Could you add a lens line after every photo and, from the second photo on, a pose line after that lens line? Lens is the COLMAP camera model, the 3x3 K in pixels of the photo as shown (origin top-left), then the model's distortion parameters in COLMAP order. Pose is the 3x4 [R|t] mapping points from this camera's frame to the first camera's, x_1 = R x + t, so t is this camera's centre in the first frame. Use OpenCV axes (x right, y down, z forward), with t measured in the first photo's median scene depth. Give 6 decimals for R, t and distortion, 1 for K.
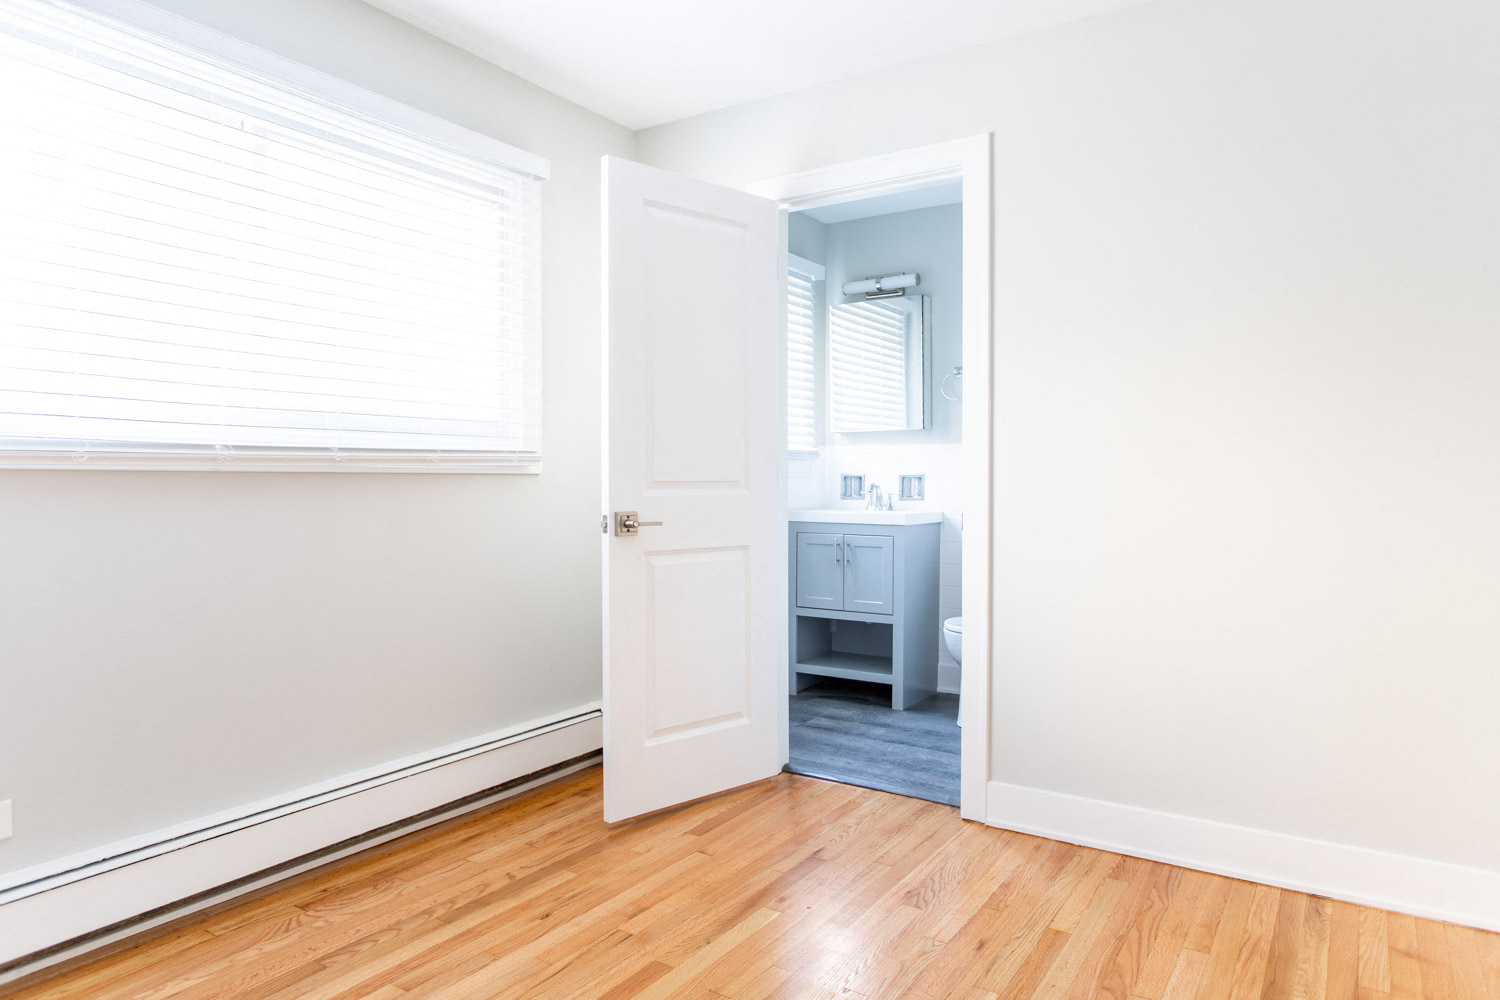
lens RADIAL K [[954.6, 0, 745.5], [0, 954.6, 484.0], [0, 0, 1]] dist [0.006074, 0.002205]
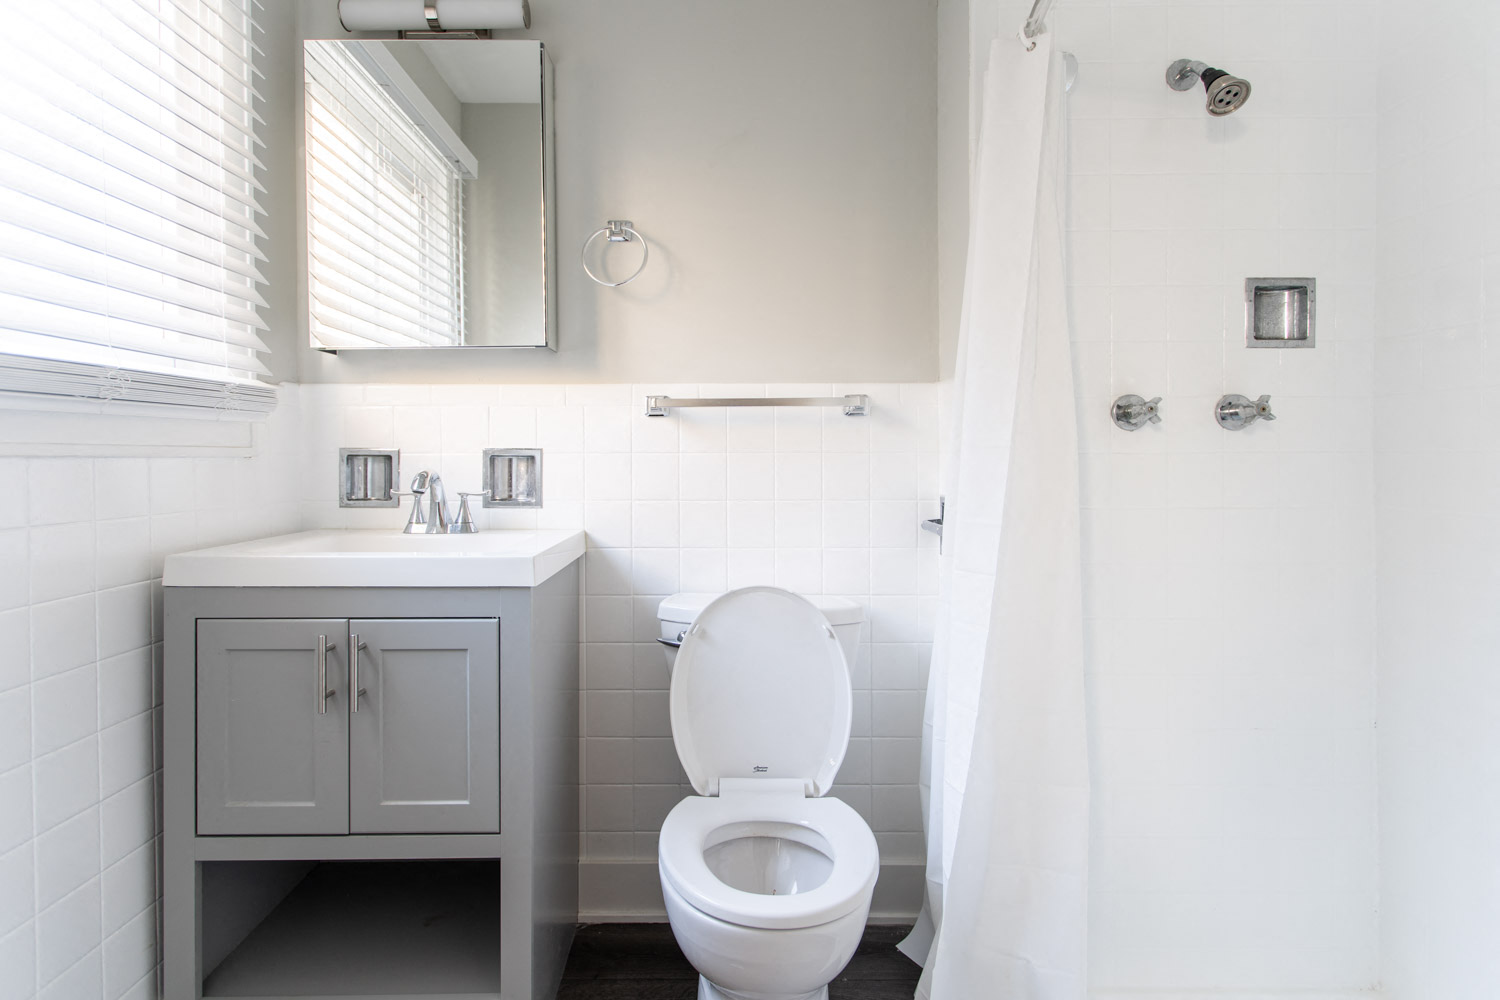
lens RADIAL K [[730.0, 0, 715.9], [0, 730.0, 456.5], [0, 0, 1]] dist [0.000528, 0.001201]
pose [[0.839237, -0.008748, 0.543695, 0.066505], [0.007446, 0.999962, 0.004595, -0.007785], [-0.543714, 0.000192, 0.839270, 0.657659]]
